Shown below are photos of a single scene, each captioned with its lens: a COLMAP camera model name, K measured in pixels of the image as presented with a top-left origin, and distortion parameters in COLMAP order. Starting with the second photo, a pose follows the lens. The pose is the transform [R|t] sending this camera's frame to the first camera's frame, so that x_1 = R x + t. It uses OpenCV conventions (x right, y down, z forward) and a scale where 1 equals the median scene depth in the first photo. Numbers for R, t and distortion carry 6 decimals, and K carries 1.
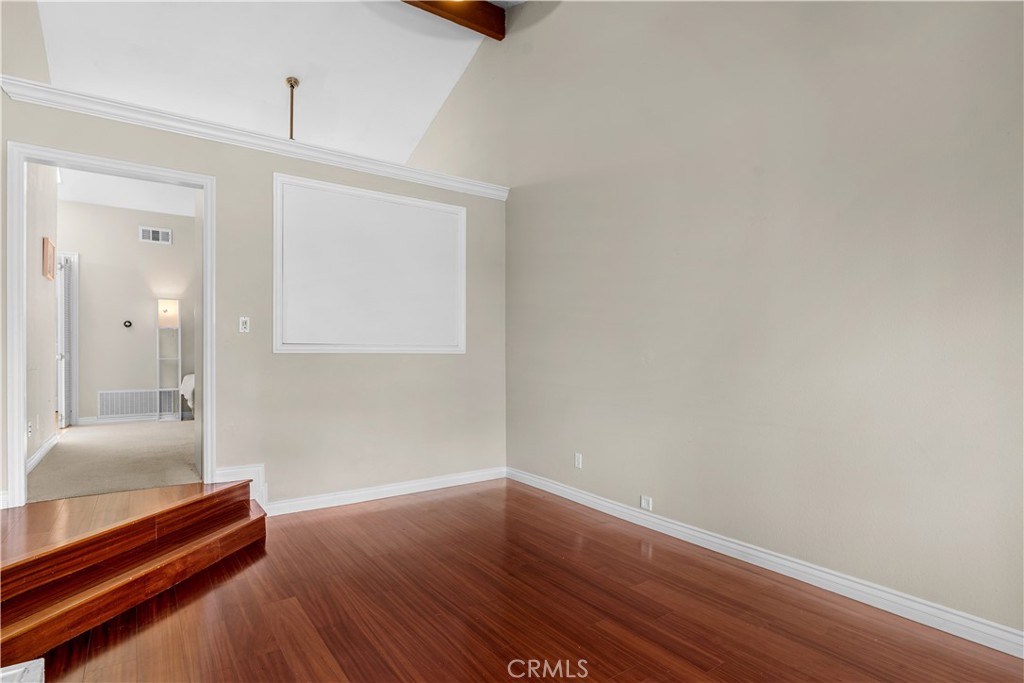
lens RADIAL K [[539.3, 0, 538.1], [0, 539.3, 360.5], [0, 0, 1]] dist [0.004692, 0.000056]
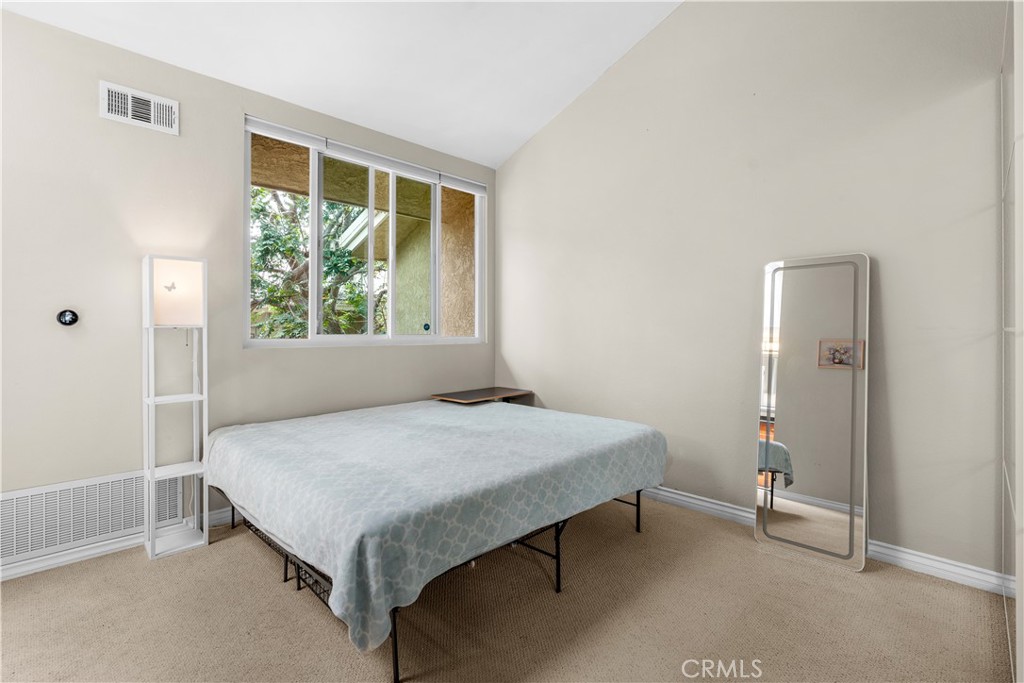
lens RADIAL K [[472.1, 0, 517.5], [0, 472.1, 331.1], [0, 0, 1]] dist [-0.003595, -0.000058]
pose [[0.986334, -0.002369, 0.164740, -0.482264], [0.003915, 0.999951, -0.009057, -0.052986], [-0.164710, 0.009578, 0.986295, 0.594798]]
